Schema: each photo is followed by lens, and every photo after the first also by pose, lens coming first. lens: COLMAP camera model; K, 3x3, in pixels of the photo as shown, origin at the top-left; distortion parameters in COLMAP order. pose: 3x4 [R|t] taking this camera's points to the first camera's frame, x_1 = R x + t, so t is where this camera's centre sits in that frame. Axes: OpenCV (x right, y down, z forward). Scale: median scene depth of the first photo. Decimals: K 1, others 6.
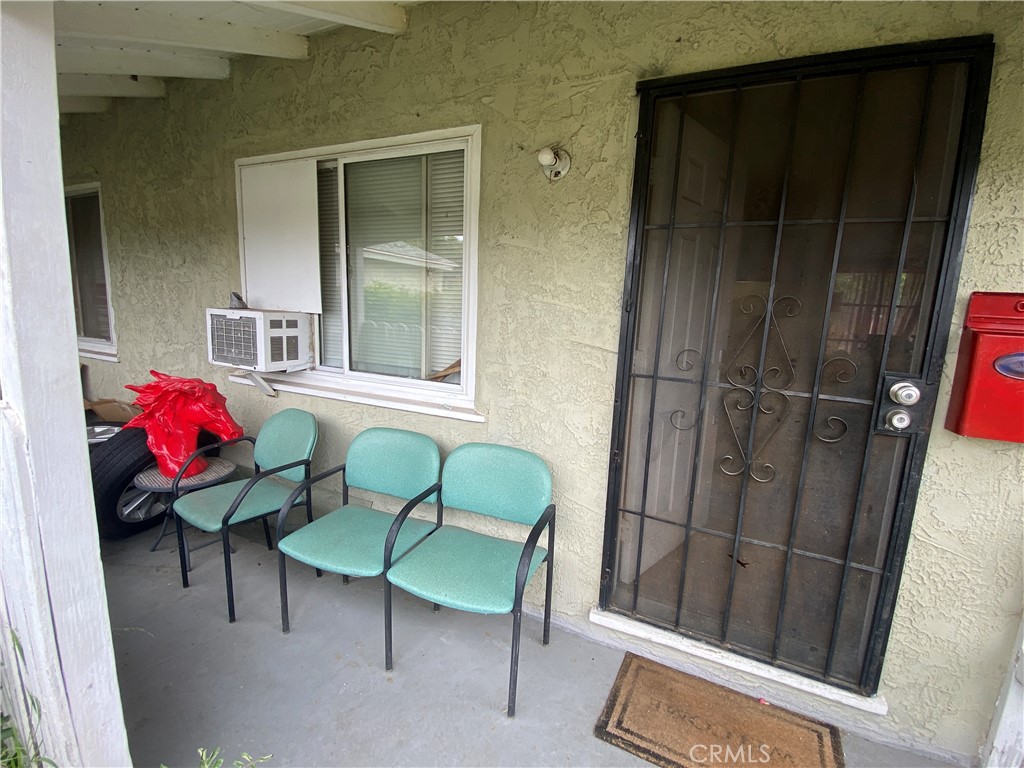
lens RADIAL K [[463.6, 0, 512.4], [0, 463.6, 381.2], [0, 0, 1]] dist [-0.001815, -0.001679]
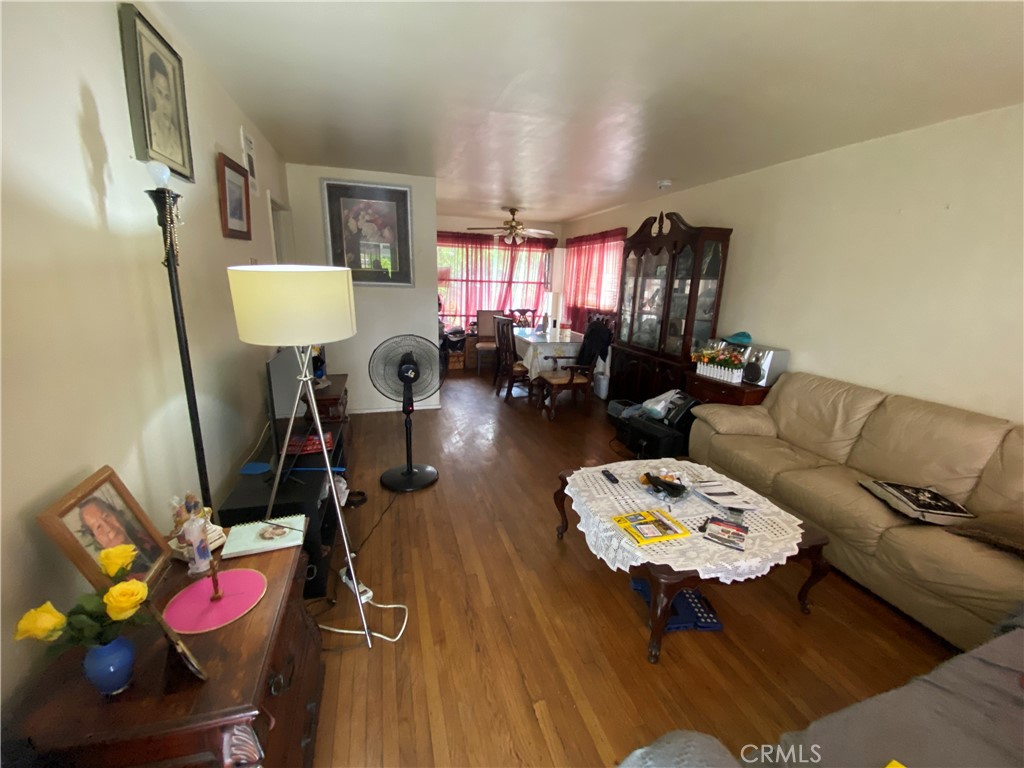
lens RADIAL K [[411.2, 0, 510.5], [0, 411.2, 381.9], [0, 0, 1]] dist [-0.016388, -0.000915]
pose [[0.735676, -0.166691, 0.656502, 0.185982], [0.112173, 0.985844, 0.124613, -0.044763], [-0.667981, -0.018033, 0.743960, 0.251316]]
